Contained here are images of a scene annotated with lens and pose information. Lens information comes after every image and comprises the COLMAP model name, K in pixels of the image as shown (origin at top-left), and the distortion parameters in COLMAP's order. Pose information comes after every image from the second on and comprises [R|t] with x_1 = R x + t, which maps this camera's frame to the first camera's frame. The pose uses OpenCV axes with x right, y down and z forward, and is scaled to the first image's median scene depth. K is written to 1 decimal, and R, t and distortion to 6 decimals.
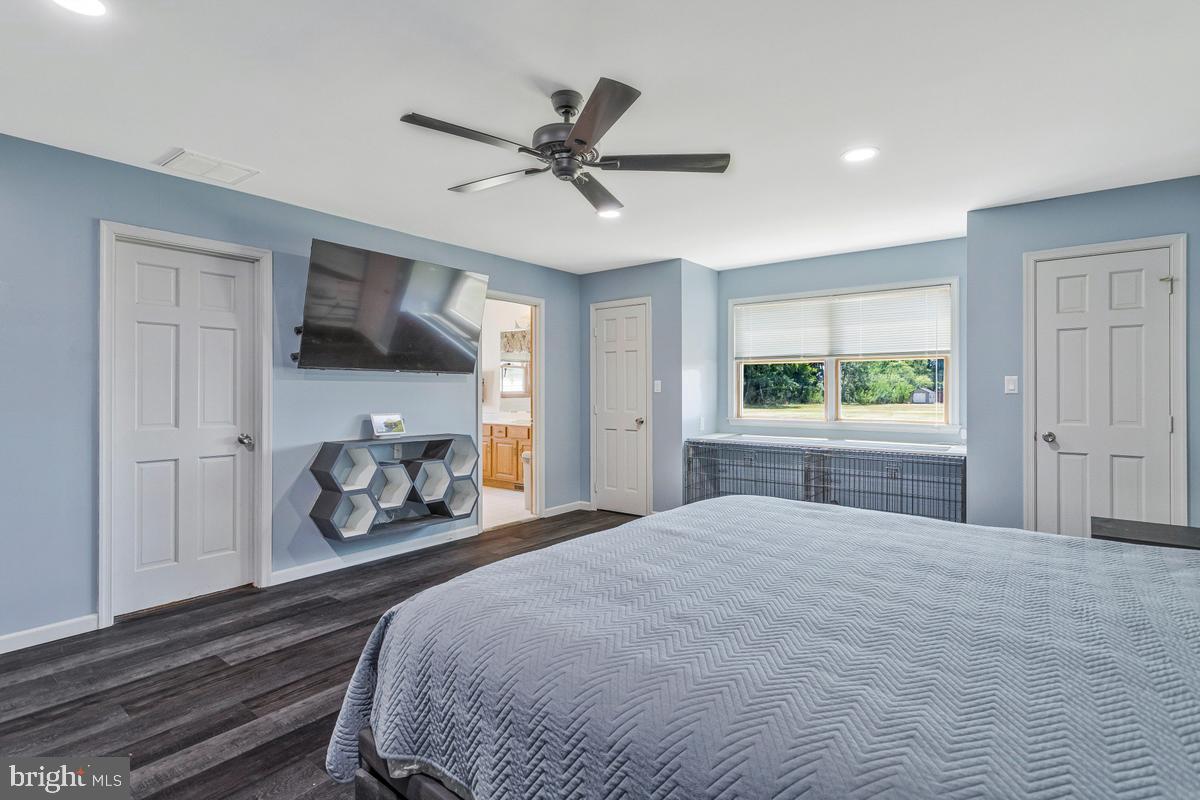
lens RADIAL K [[582.3, 0, 594.9], [0, 582.3, 391.3], [0, 0, 1]] dist [0.007008, 0.000985]
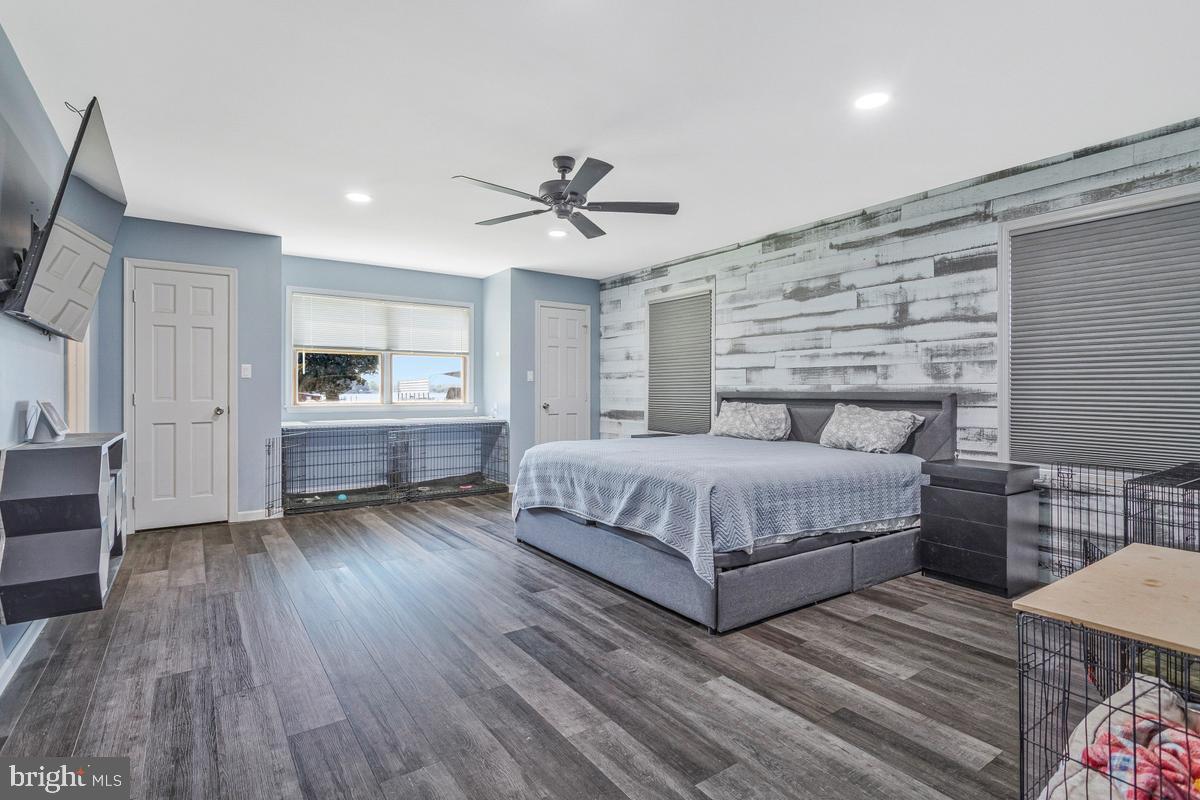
lens RADIAL K [[582.3, 0, 591.2], [0, 582.3, 396.3], [0, 0, 1]] dist [0.007008, 0.000985]
pose [[0.296187, -0.009929, 0.955078, -0.795412], [-0.001226, 0.999941, 0.010775, 0.027015], [-0.955129, -0.004363, 0.296157, 0.302755]]
